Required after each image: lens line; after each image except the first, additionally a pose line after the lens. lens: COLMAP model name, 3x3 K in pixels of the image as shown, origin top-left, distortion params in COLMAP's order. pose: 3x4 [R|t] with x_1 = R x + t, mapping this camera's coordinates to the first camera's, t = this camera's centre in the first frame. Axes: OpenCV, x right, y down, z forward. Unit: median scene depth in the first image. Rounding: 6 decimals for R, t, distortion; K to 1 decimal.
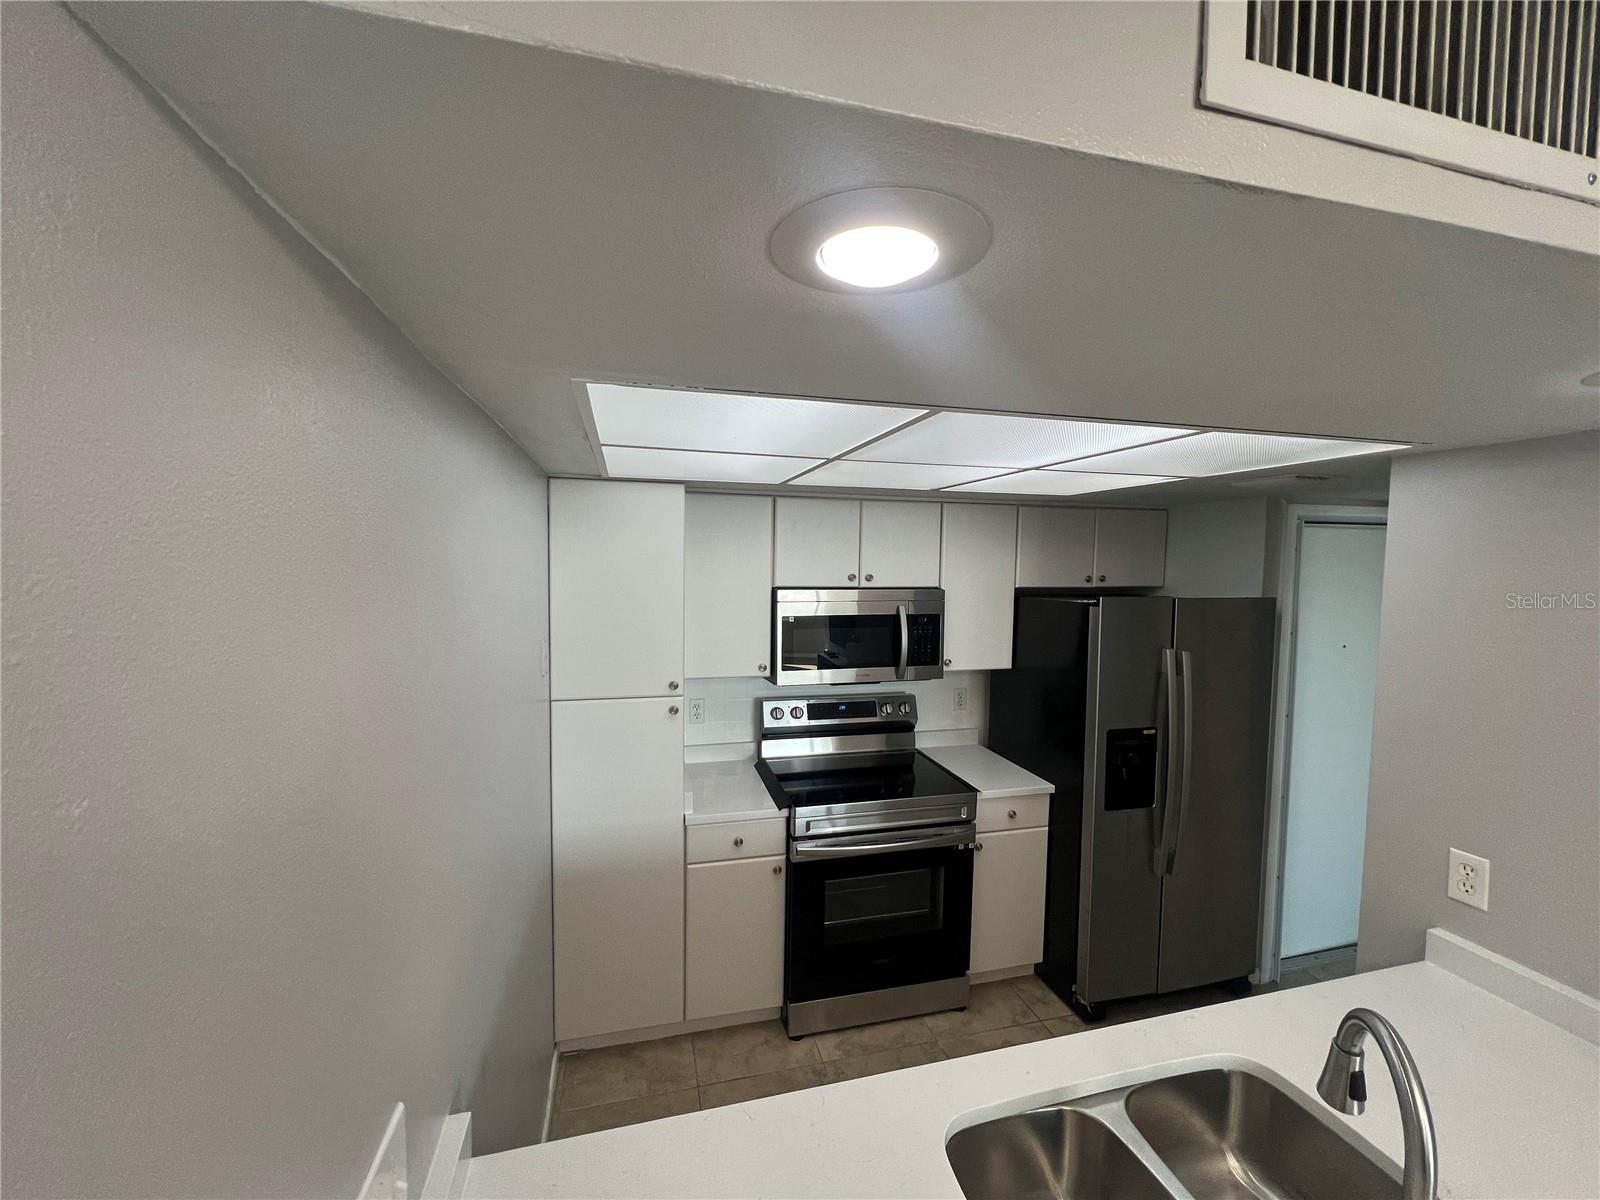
lens RADIAL K [[642.8, 0, 796.9], [0, 642.8, 595.4], [0, 0, 1]] dist [-0.002127, 0.000502]
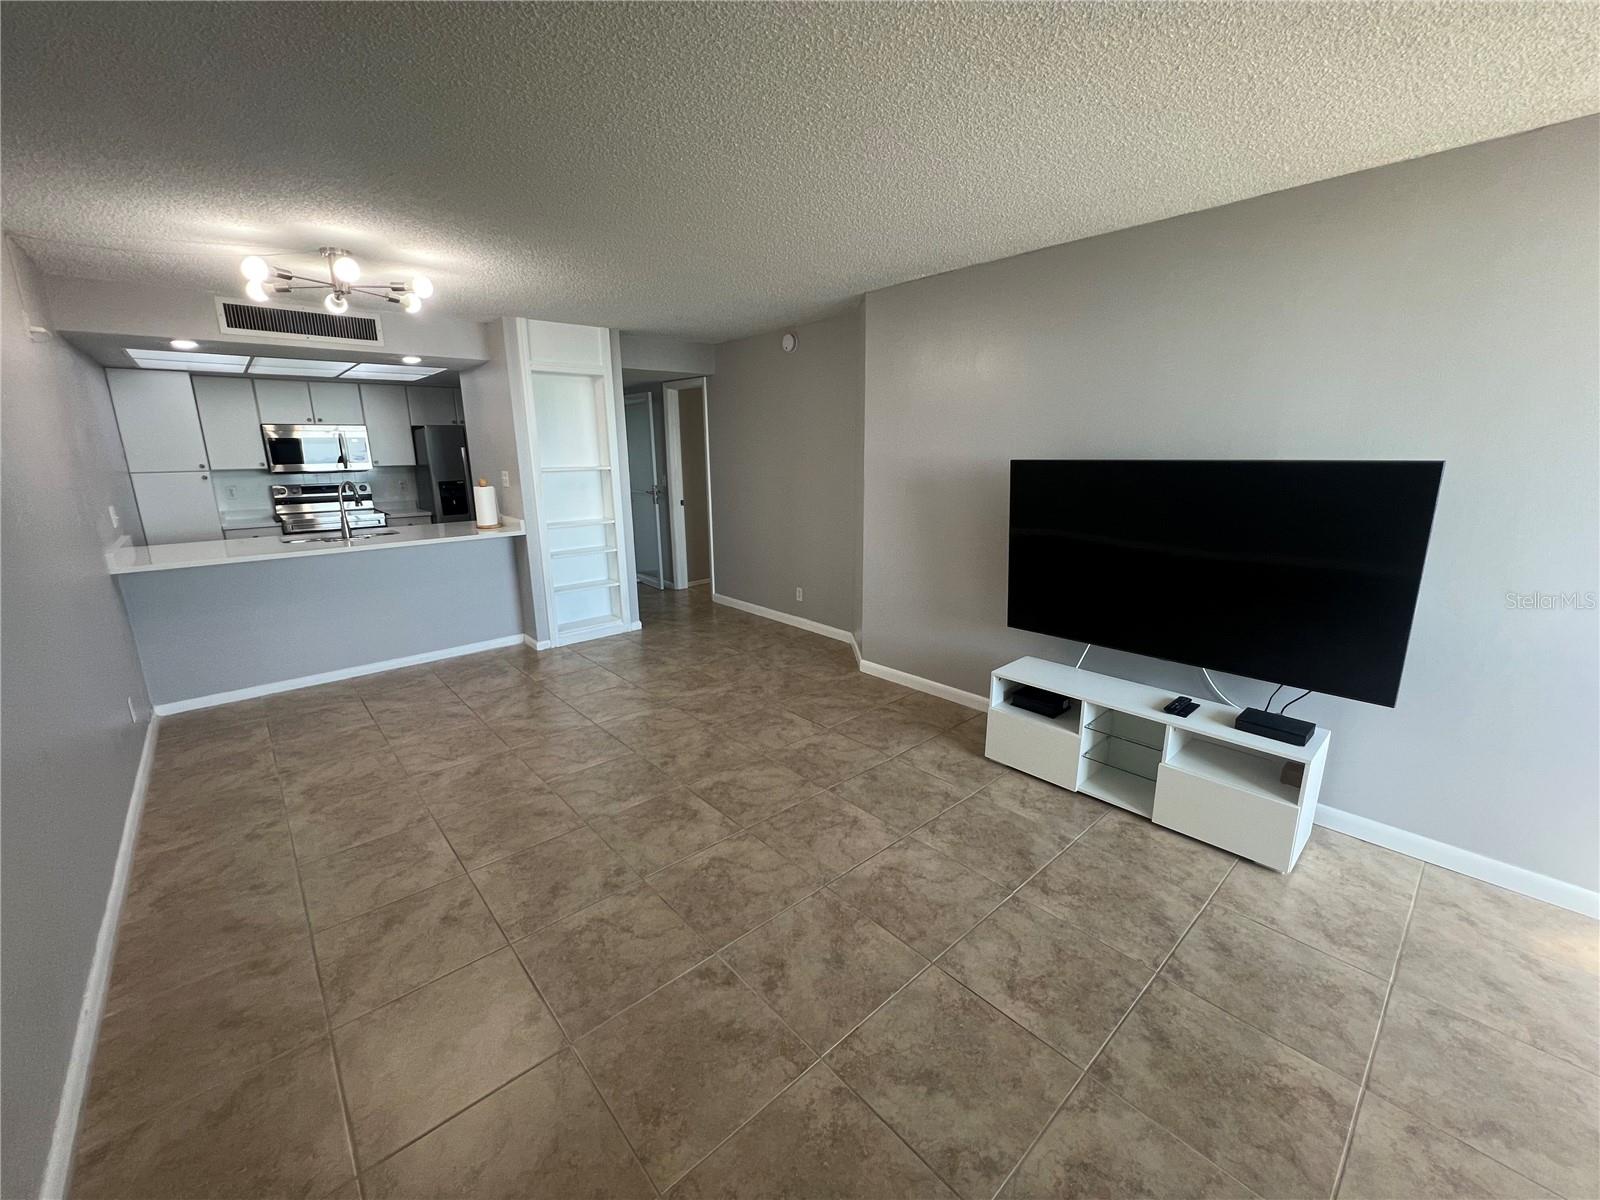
lens RADIAL K [[642.8, 0, 803.3], [0, 642.8, 596.8], [0, 0, 1]] dist [-0.002127, 0.000502]
pose [[0.888451, -0.130625, 0.439992, 0.589256], [0.053361, 0.981542, 0.183651, 0.269694], [-0.455860, -0.139686, 0.879022, -1.869287]]
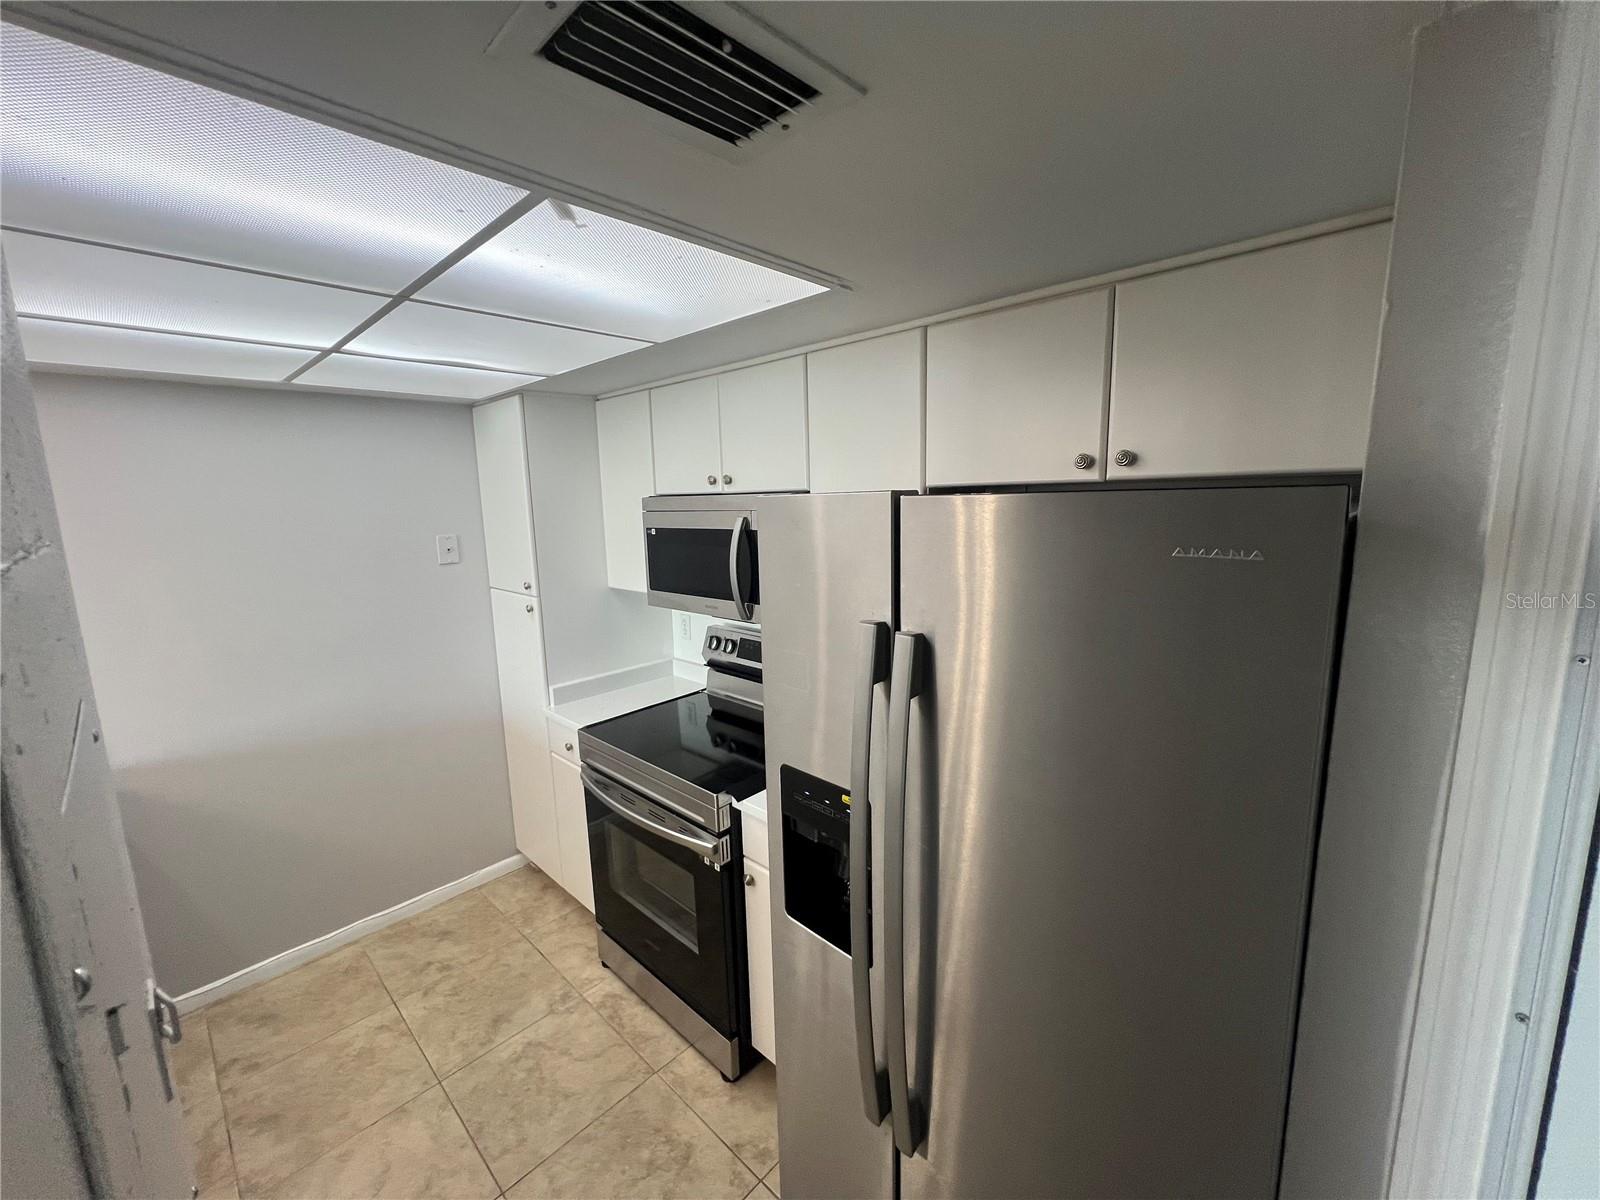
lens RADIAL K [[642.8, 0, 797.1], [0, 642.8, 596.4], [0, 0, 1]] dist [-0.002127, 0.000502]
pose [[0.526740, 0.104683, -0.843556, 0.915394], [-0.018272, 0.993553, 0.111887, 0.024793], [0.849830, -0.043522, 0.525257, 0.764544]]
